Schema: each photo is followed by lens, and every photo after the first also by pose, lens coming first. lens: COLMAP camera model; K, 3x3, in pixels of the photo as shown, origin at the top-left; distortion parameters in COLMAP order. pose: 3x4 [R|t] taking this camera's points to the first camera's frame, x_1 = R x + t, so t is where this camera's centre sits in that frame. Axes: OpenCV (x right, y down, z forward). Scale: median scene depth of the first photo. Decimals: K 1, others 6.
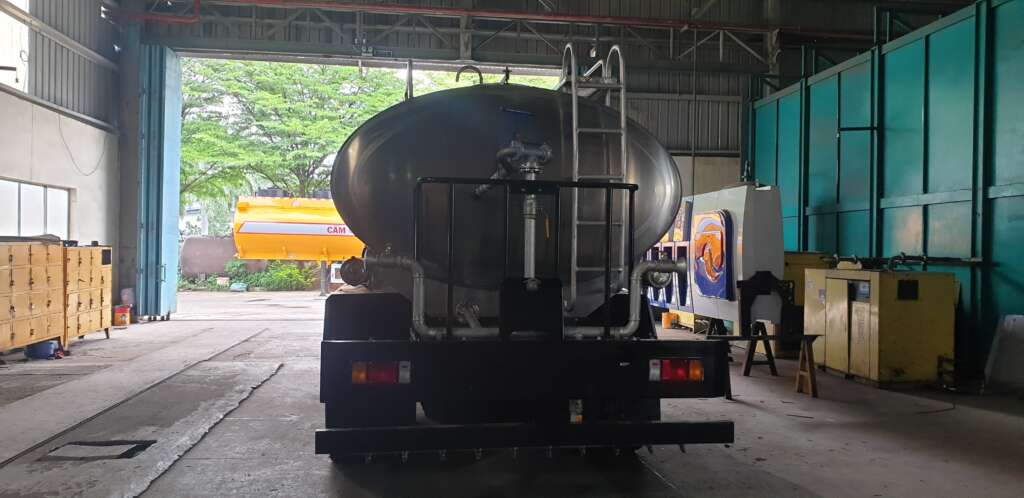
lens RADIAL K [[774.5, 0, 512.0], [0, 774.5, 249.0], [0, 0, 1]] dist [0.001005, 0.000408]
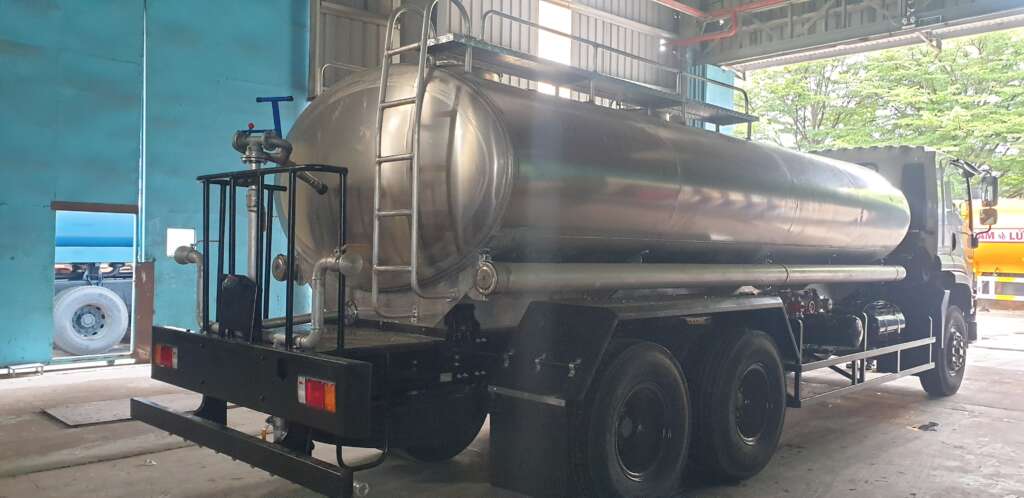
lens RADIAL K [[774.5, 0, 512.0], [0, 774.5, 249.0], [0, 0, 1]] dist [0.001005, 0.000408]
pose [[0.632712, -0.013861, -0.774263, 0.186960], [0.002344, 0.999870, -0.015984, 0.004348], [0.774384, 0.008298, 0.632662, 0.129119]]
